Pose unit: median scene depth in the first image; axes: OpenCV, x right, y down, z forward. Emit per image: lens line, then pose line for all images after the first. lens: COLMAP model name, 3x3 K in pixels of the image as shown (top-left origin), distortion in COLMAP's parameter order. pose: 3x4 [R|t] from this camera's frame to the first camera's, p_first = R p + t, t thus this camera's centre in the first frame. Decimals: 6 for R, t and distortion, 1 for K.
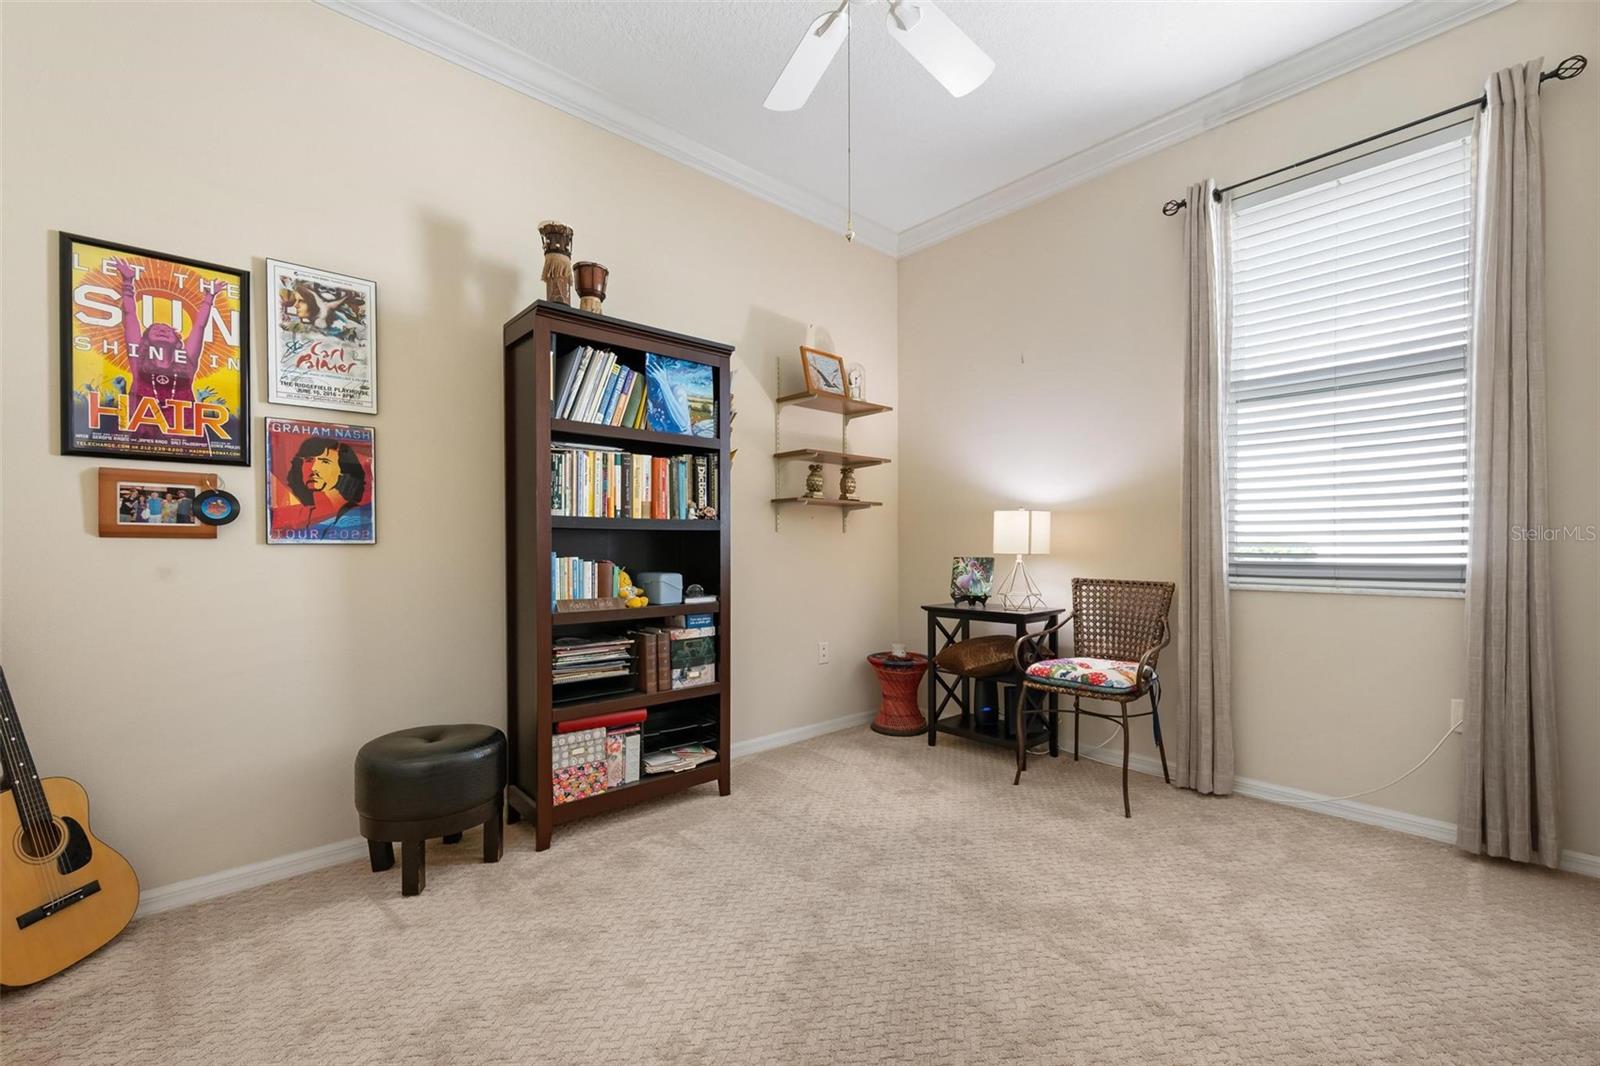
lens RADIAL K [[658.2, 0, 803.6], [0, 658.2, 534.3], [0, 0, 1]] dist [-0.001016, -0.000264]
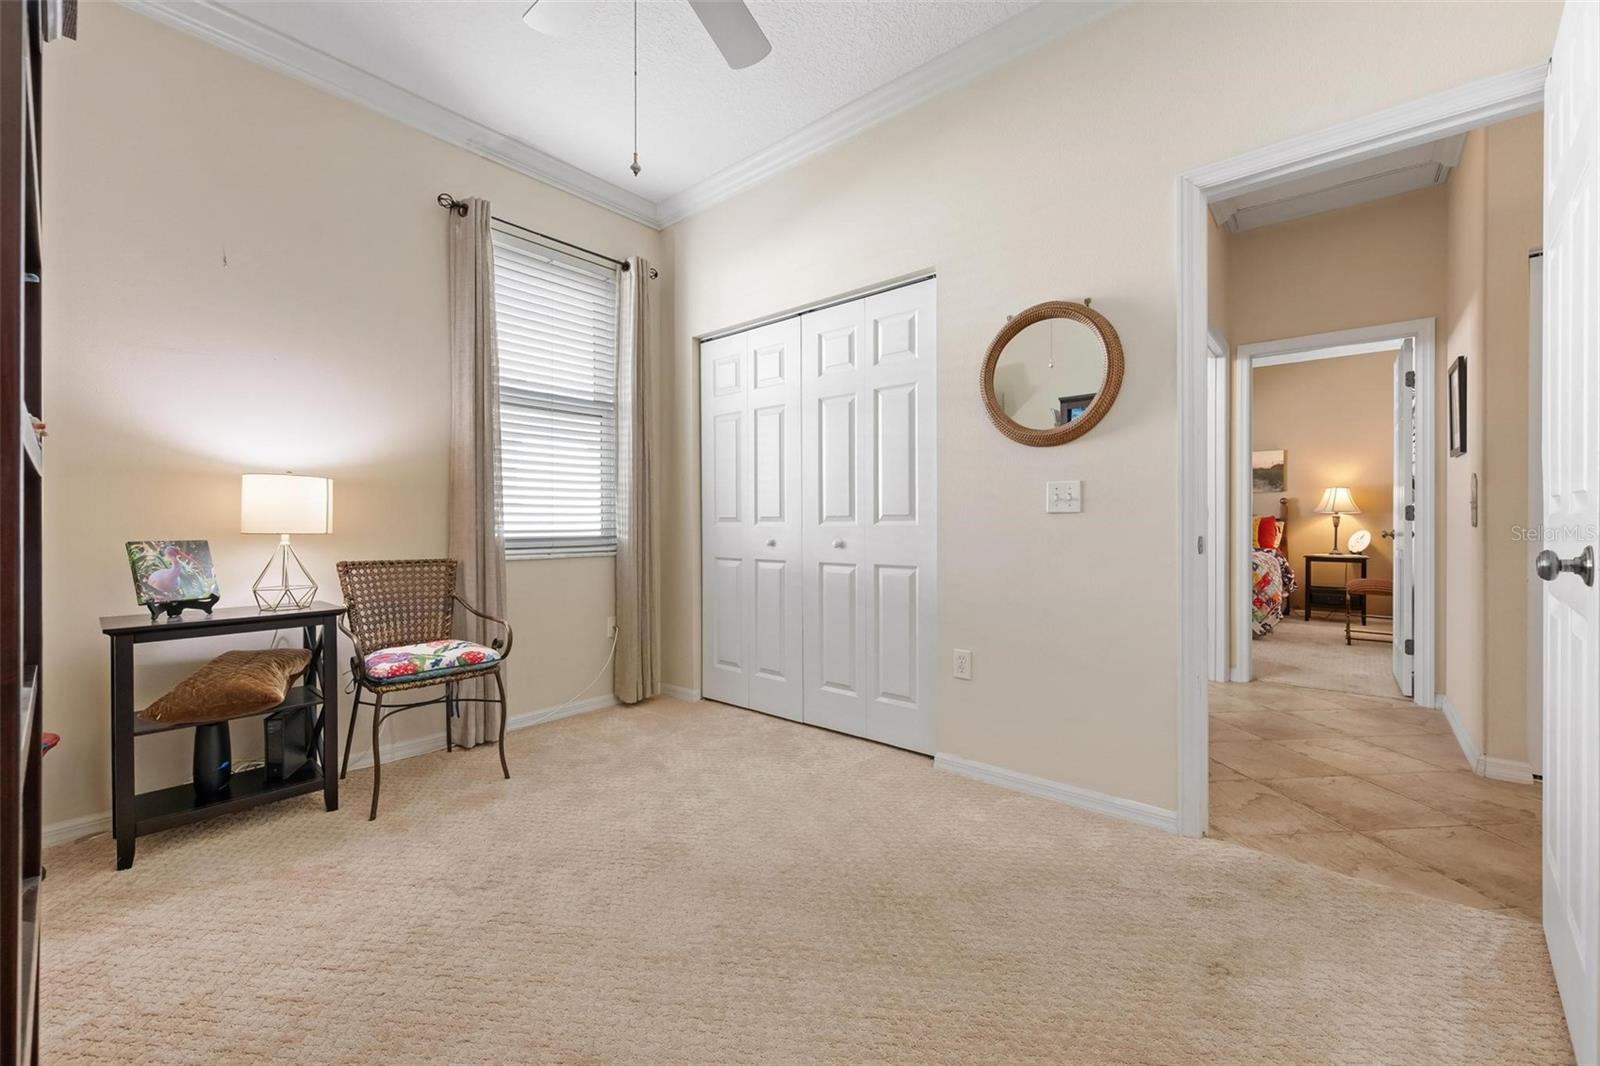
lens RADIAL K [[647.4, 0, 801.9], [0, 647.4, 509.6], [0, 0, 1]] dist [0.000492, 0.000012]
pose [[-0.126823, 0.026689, 0.991566, -0.504316], [-0.017859, 0.999415, -0.029184, 0.014388], [-0.991765, -0.021409, -0.126272, 0.545557]]
